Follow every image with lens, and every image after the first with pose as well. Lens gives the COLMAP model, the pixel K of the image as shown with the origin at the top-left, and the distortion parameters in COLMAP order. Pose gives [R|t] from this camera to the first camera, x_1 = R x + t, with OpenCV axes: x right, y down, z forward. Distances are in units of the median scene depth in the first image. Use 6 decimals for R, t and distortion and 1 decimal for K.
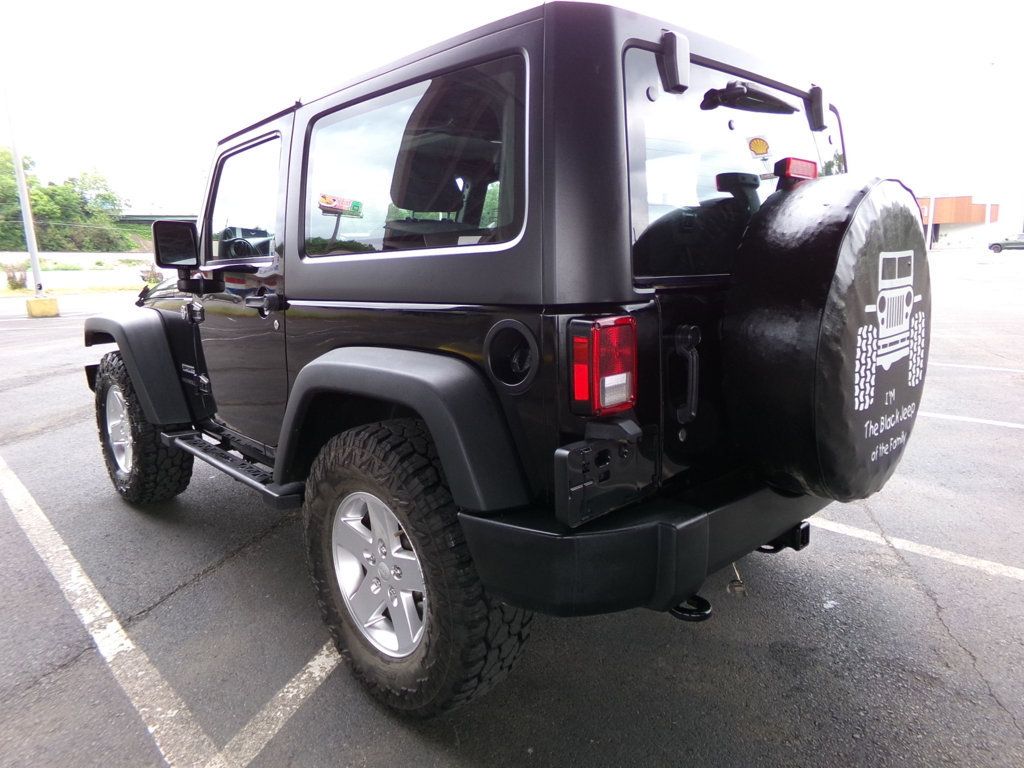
lens RADIAL K [[707.1, 0, 512.0], [0, 707.1, 384.0], [0, 0, 1]] dist [-0.002027, 0.007626]
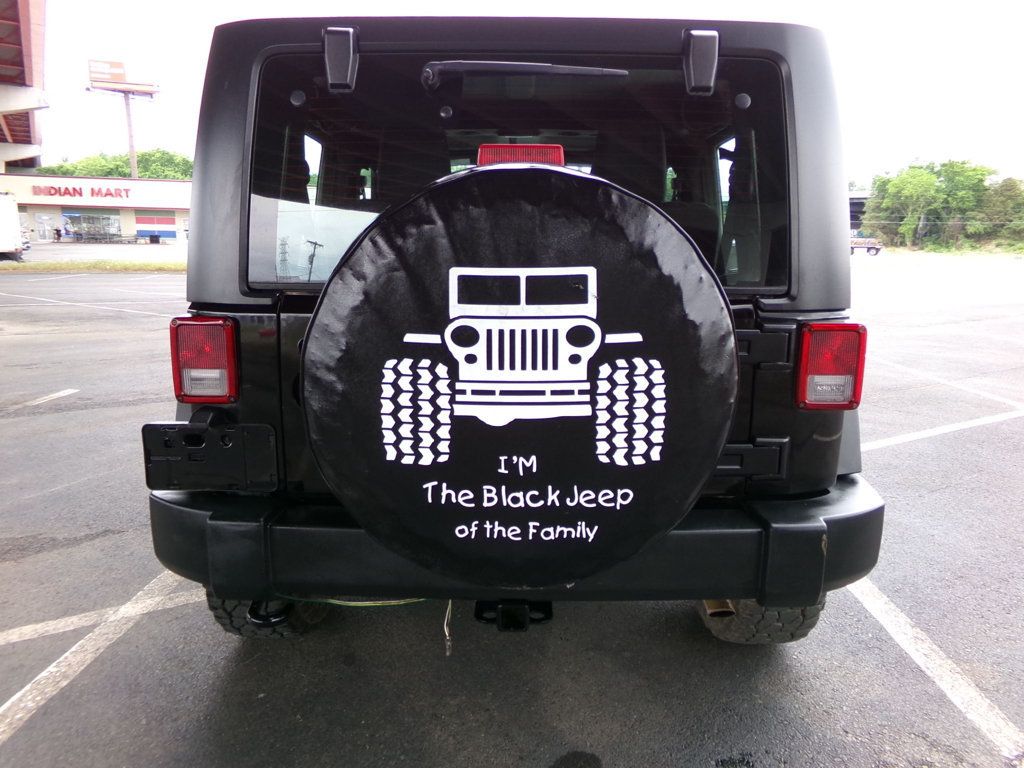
lens RADIAL K [[707.1, 0, 512.0], [0, 707.1, 384.0], [0, 0, 1]] dist [-0.002027, 0.007626]
pose [[0.714806, 0.162412, -0.680202, 1.069686], [-0.147471, 0.985793, 0.080405, -0.128847], [0.683597, 0.042836, 0.728602, 0.478198]]
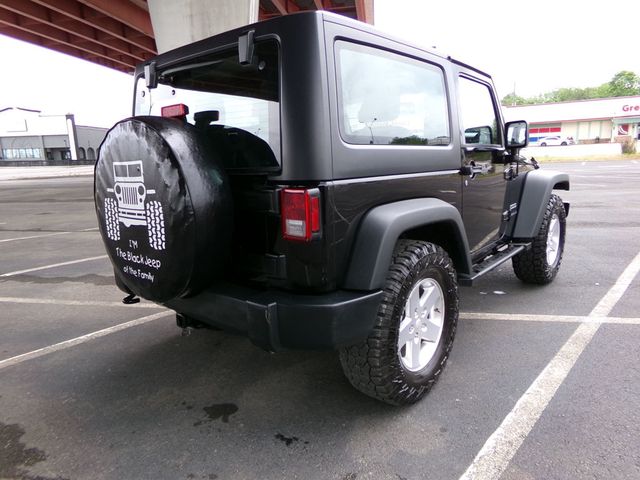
lens RADIAL K [[441.9, 0, 320.0], [0, 441.9, 240.0], [0, 0, 1]] dist [-0.002027, 0.007626]
pose [[0.064666, 0.212234, -0.975077, 1.719012], [-0.140082, 0.969377, 0.201704, -0.292547], [0.988026, 0.123547, 0.092416, 1.423617]]
